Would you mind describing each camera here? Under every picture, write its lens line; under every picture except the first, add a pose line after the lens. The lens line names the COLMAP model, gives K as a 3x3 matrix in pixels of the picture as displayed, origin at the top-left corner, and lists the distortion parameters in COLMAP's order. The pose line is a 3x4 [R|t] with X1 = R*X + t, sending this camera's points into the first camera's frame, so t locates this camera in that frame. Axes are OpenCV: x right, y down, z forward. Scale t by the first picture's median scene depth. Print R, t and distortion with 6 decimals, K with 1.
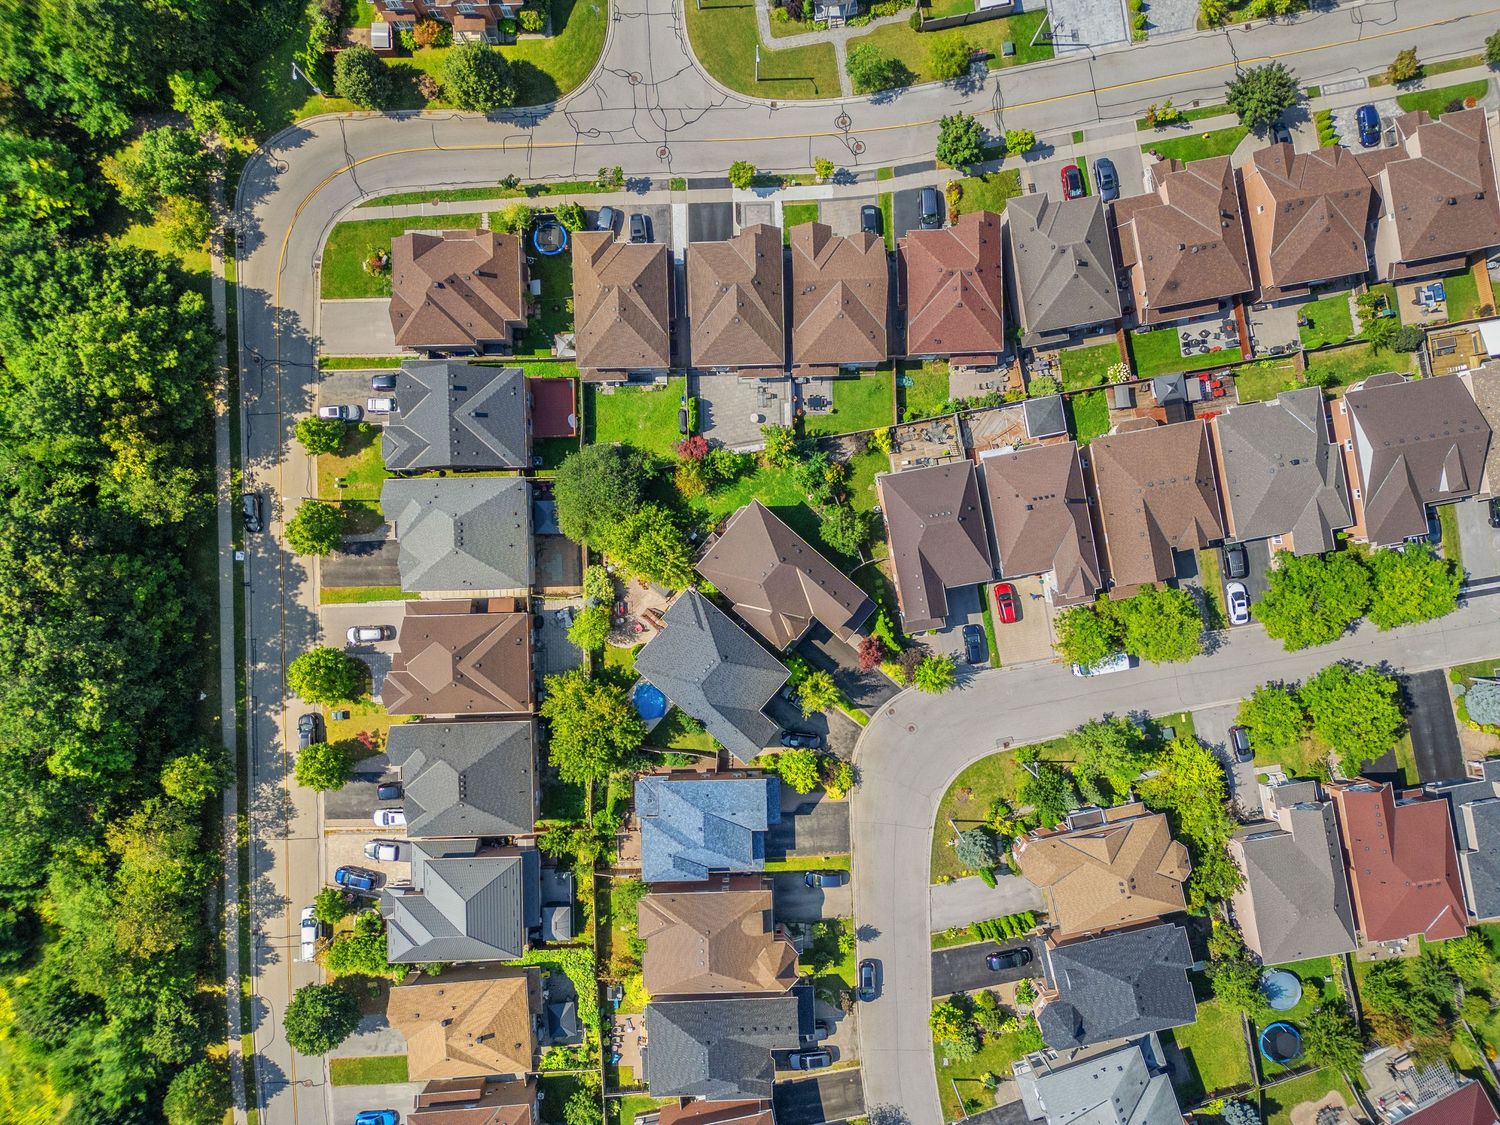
lens RADIAL K [[1045.4, 0, 747.1], [0, 1045.4, 565.1], [0, 0, 1]] dist [0.075924, -0.068163]
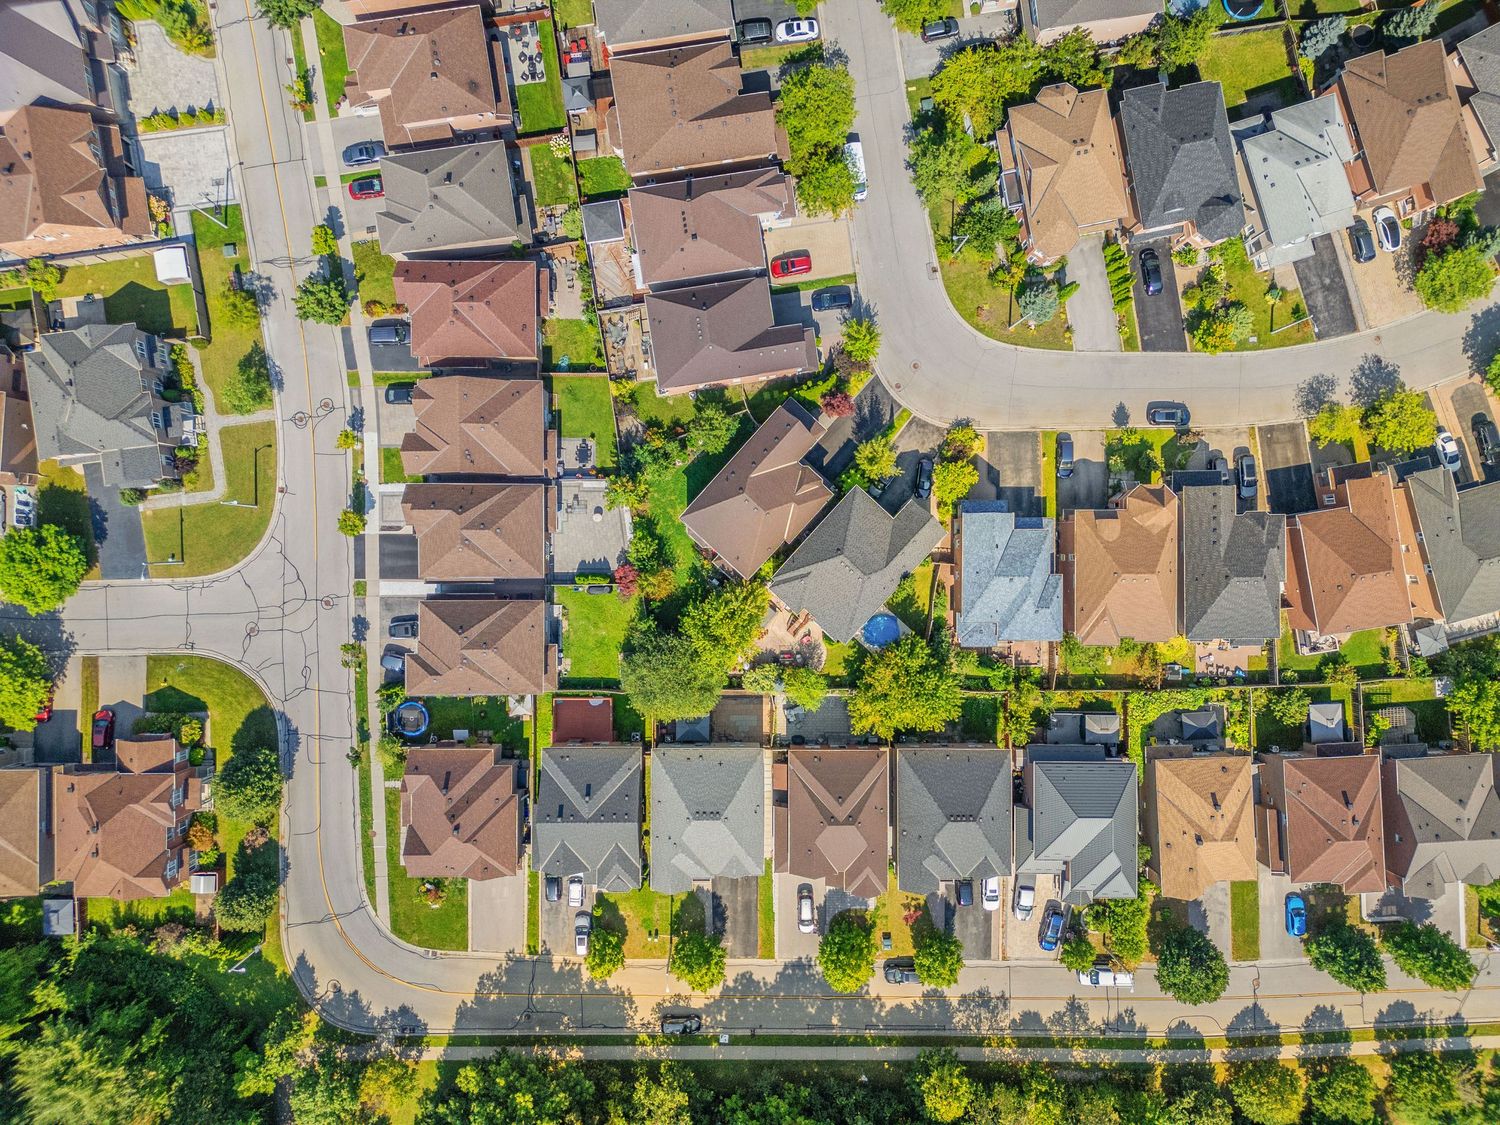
lens RADIAL K [[1045.4, 0, 747.1], [0, 1045.4, 565.1], [0, 0, 1]] dist [0.075924, -0.068163]
pose [[0.024755, -0.999671, -0.006703, -0.027986], [0.999694, 0.024753, 0.000355, 0.001709], [-0.000189, -0.006710, 0.999977, 0.009648]]
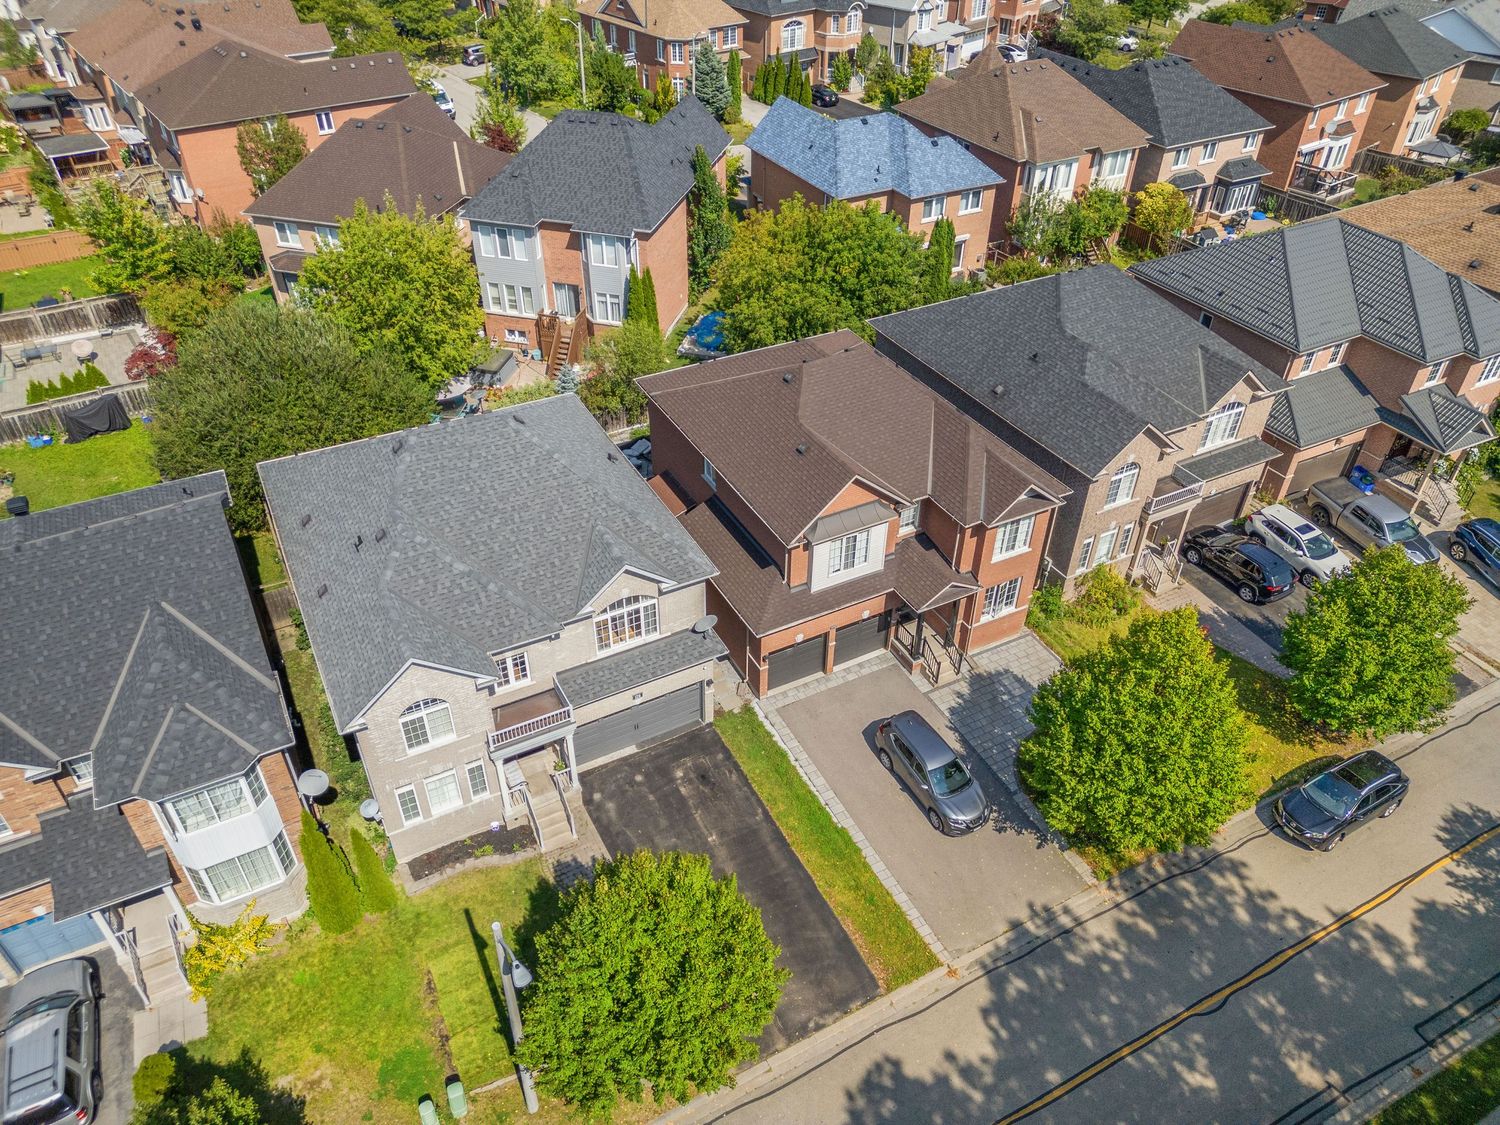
lens RADIAL K [[1045.4, 0, 747.1], [0, 1045.4, 565.1], [0, 0, 1]] dist [0.075924, -0.068163]
pose [[-0.447031, -0.551962, 0.703919, -0.523787], [0.894516, -0.277704, 0.350316, -0.069305], [0.002120, 0.786269, 0.617881, 0.789851]]
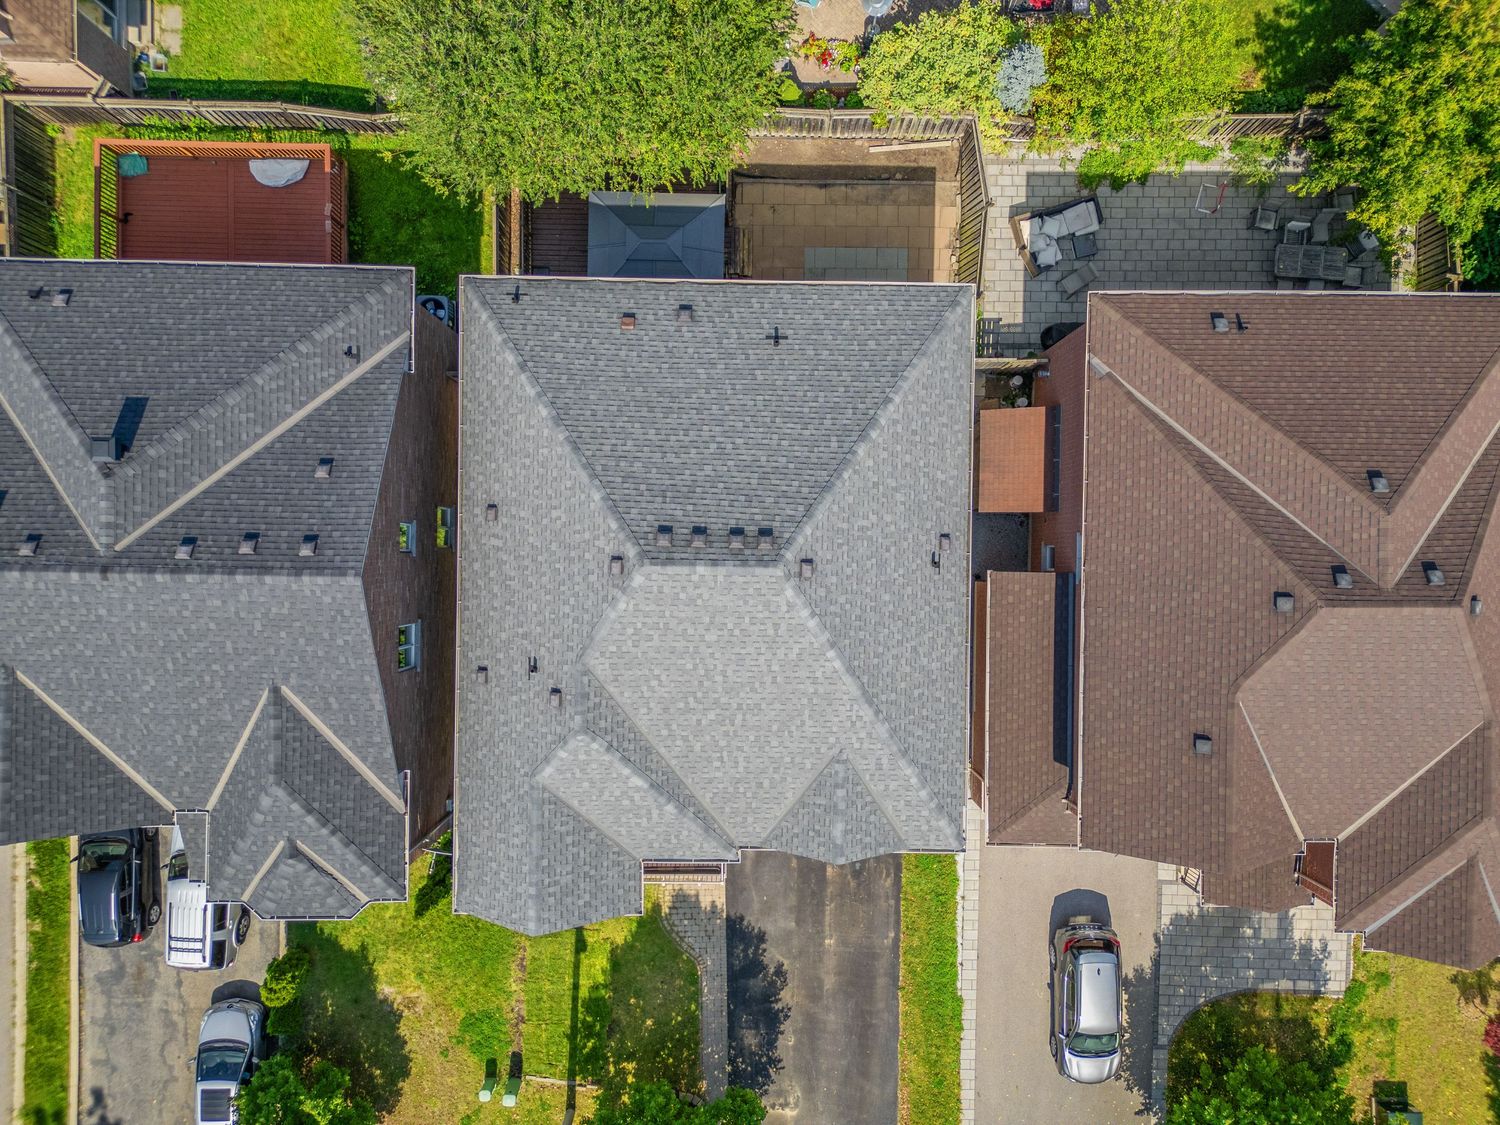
lens RADIAL K [[1046.8, 0, 746.8], [0, 1046.8, 564.9], [0, 0, 1]] dist [0.057471, -0.037943]
pose [[0.036262, -0.999327, -0.005570, -0.260147], [0.999324, 0.036294, -0.005831, -0.020781], [0.006029, -0.005355, 0.999967, 0.756853]]
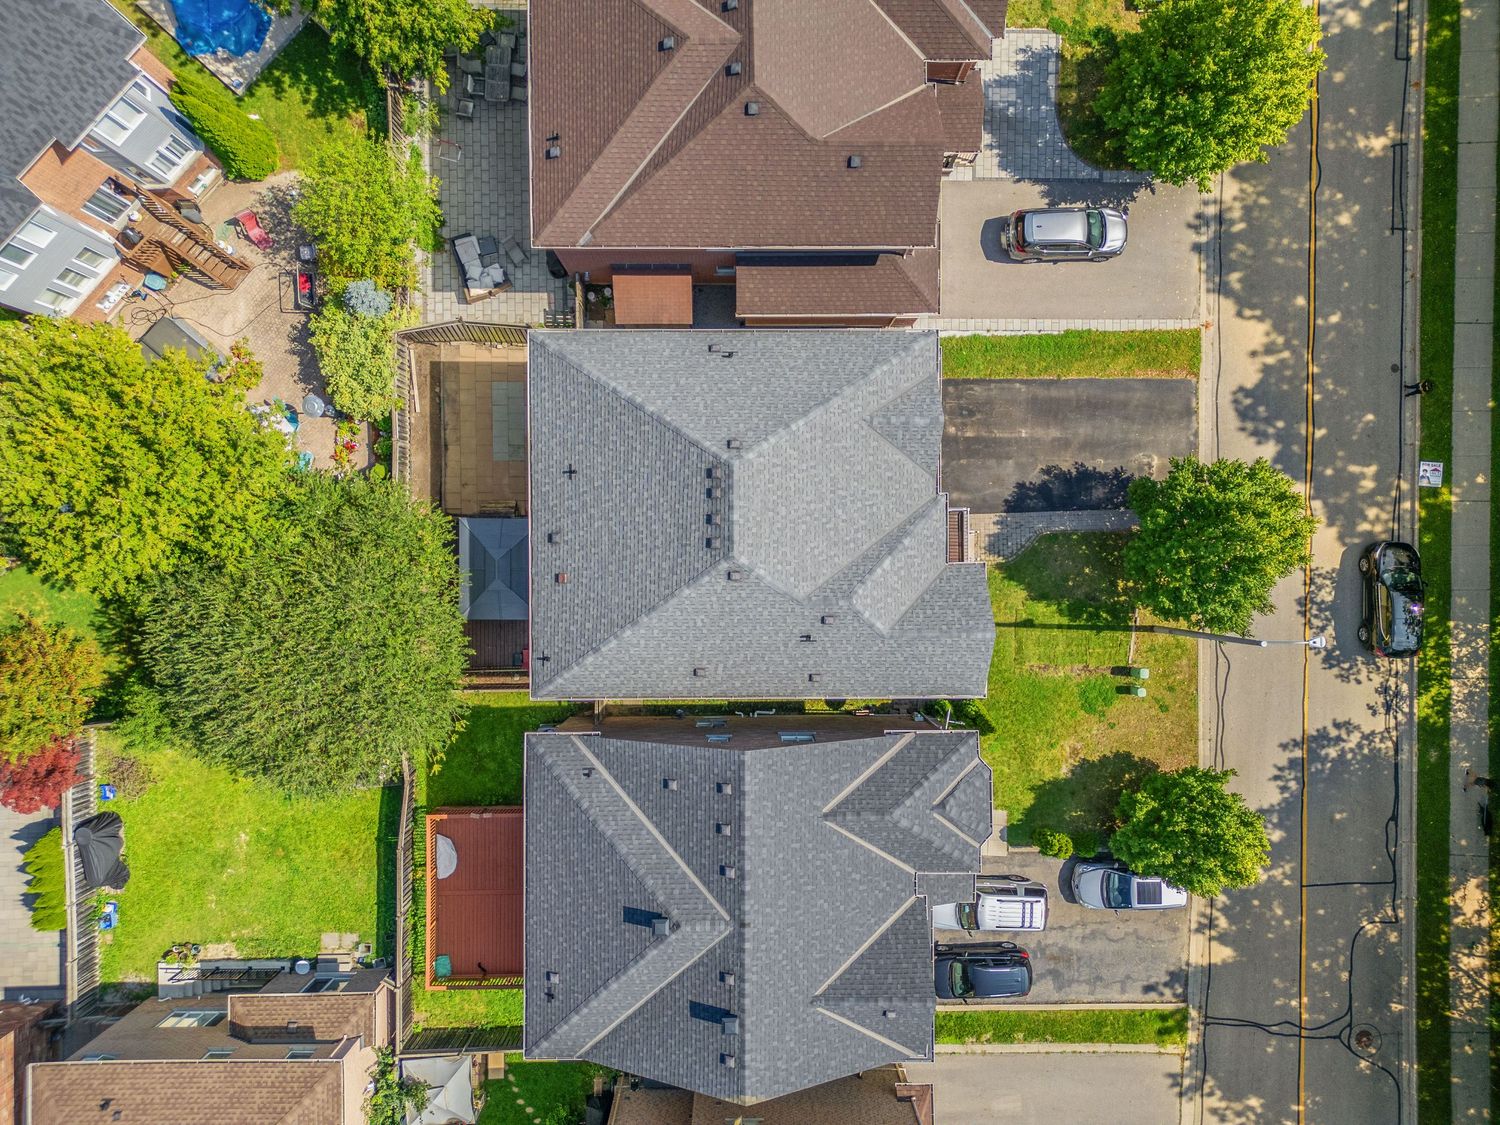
lens RADIAL K [[1045.4, 0, 747.1], [0, 1045.4, 565.1], [0, 0, 1]] dist [0.075924, -0.068163]
pose [[-0.999806, -0.019164, -0.004553, -0.264213], [0.019243, -0.999654, -0.017945, -0.037266], [-0.004207, -0.018029, 0.999829, 0.674458]]
